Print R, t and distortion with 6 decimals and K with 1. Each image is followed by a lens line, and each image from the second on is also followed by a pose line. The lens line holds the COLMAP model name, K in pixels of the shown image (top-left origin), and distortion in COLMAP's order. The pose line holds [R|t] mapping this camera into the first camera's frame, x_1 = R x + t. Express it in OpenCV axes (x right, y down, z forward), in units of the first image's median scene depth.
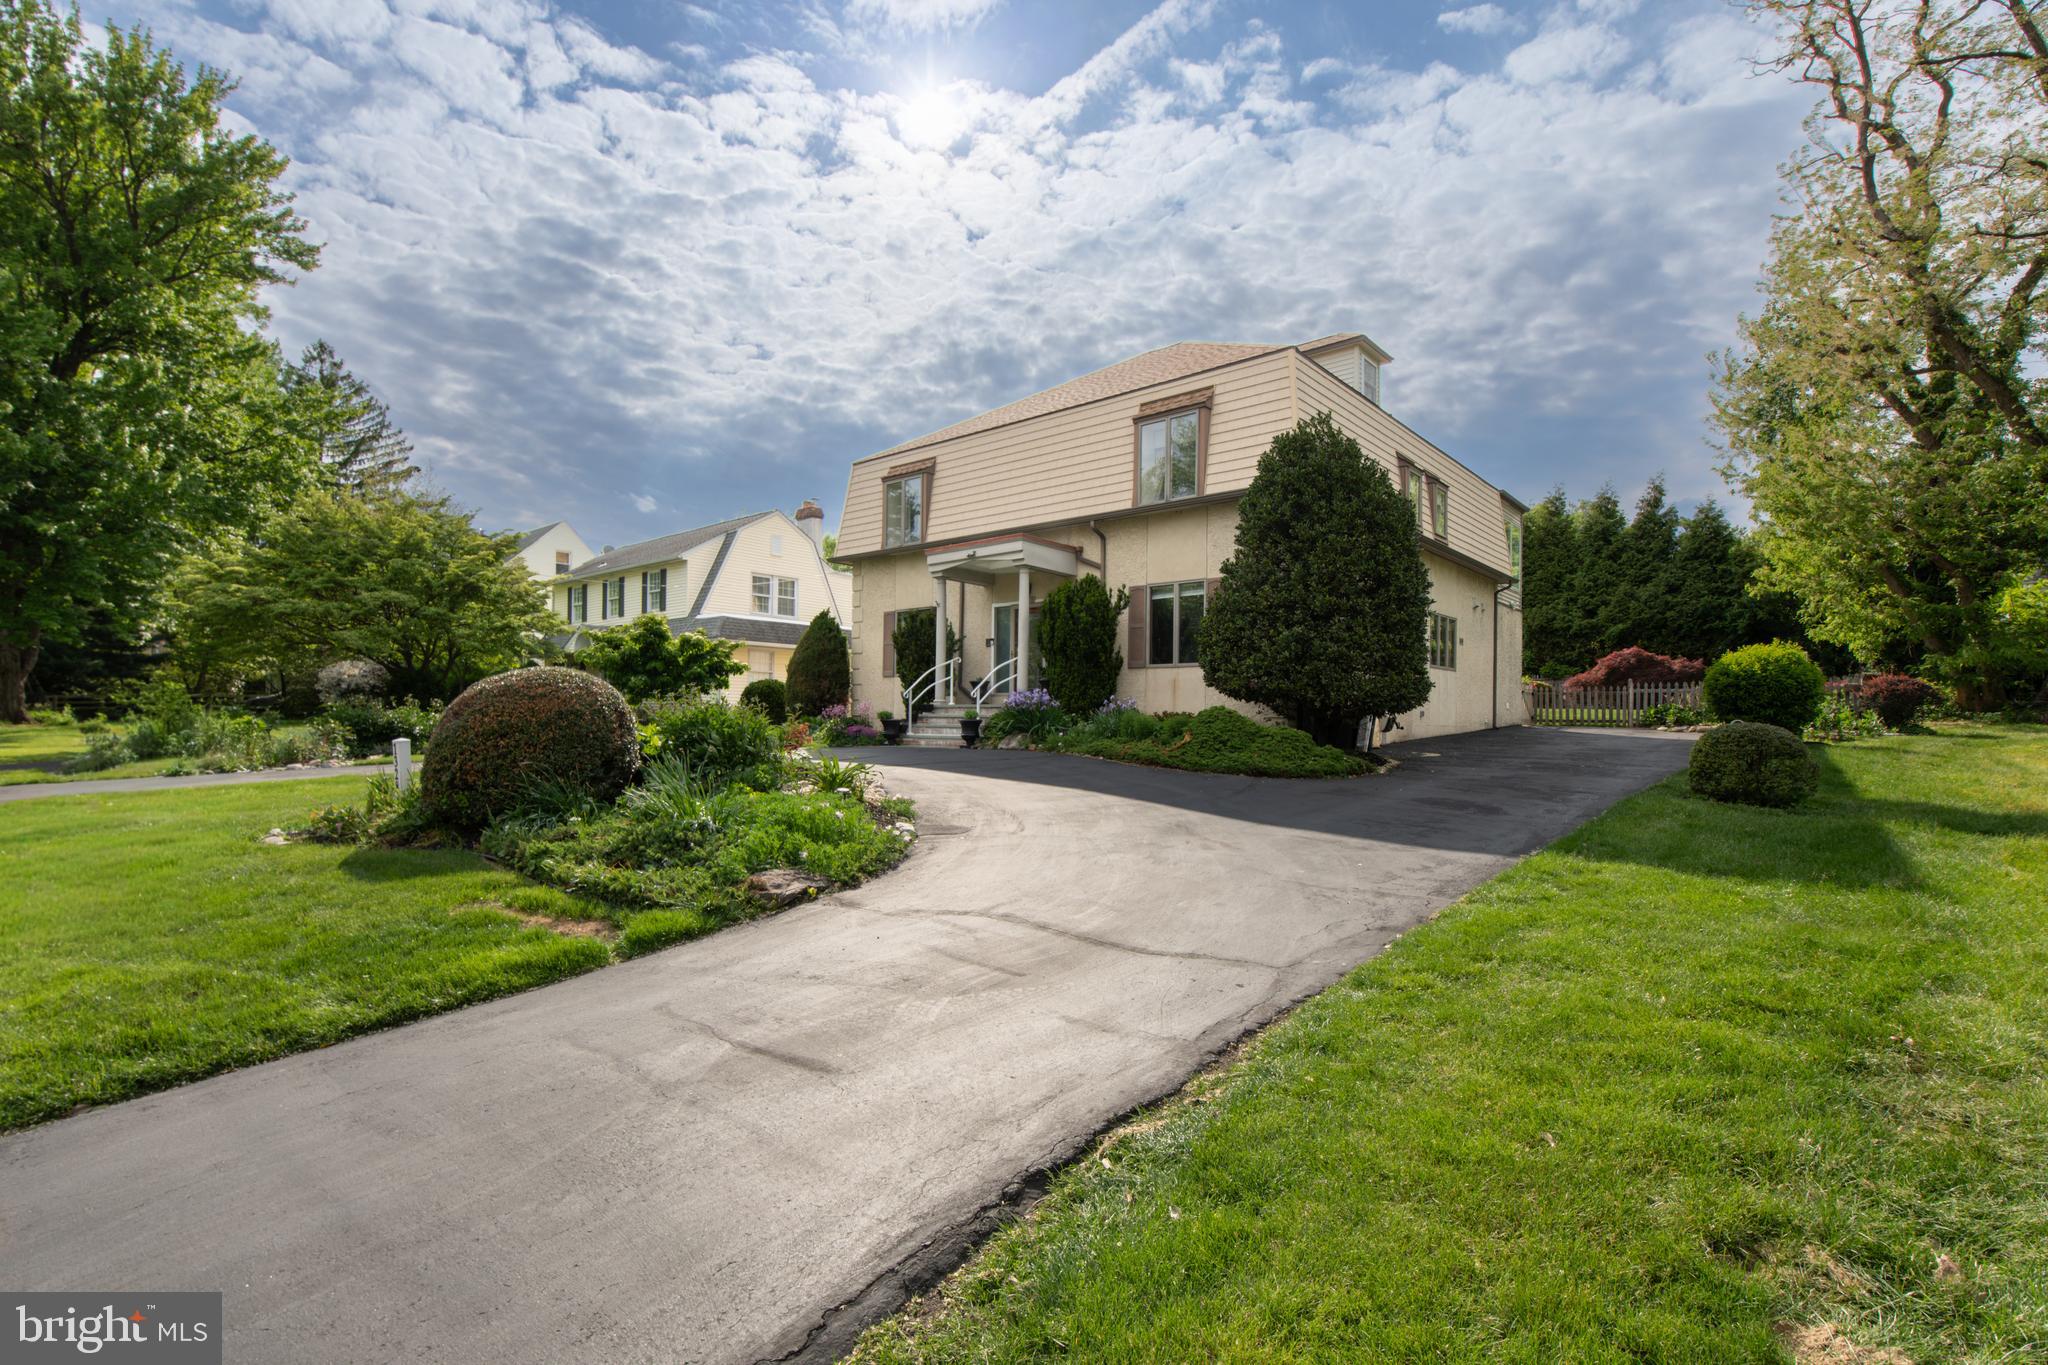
lens RADIAL K [[887.1, 0, 1083.7], [0, 887.1, 709.7], [0, 0, 1]] dist [0.008922, 0.000277]
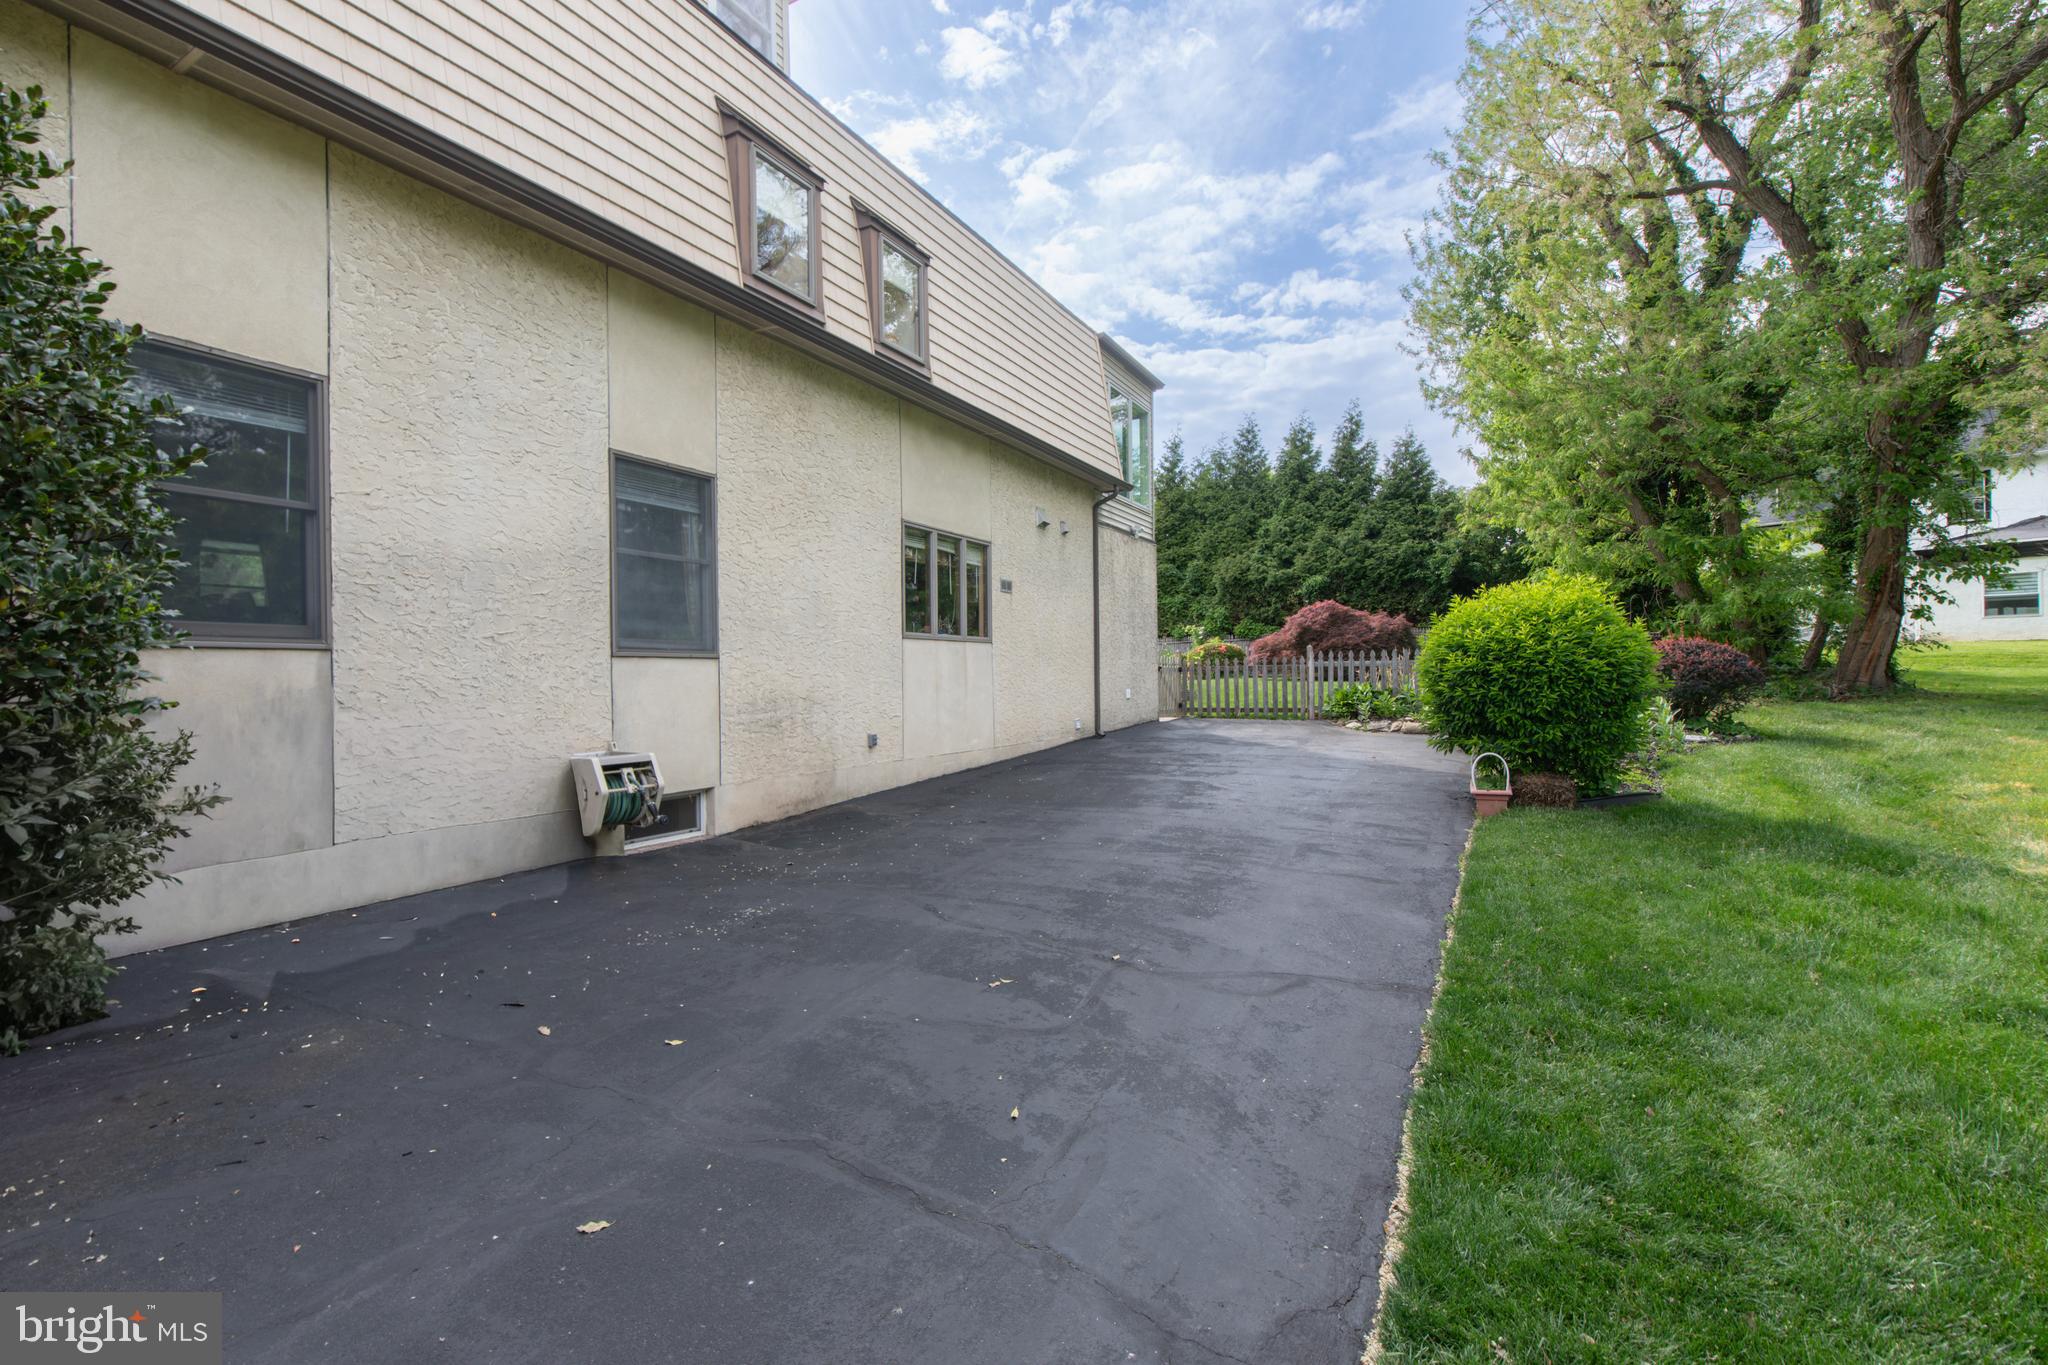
lens RADIAL K [[887.1, 0, 1016.3], [0, 887.1, 678.2], [0, 0, 1]] dist [0.008922, 0.000277]
pose [[0.980500, -0.025189, 0.194899, 0.171674], [0.023658, 0.999668, 0.010178, -0.014113], [-0.195090, -0.005369, 0.980771, 0.250792]]
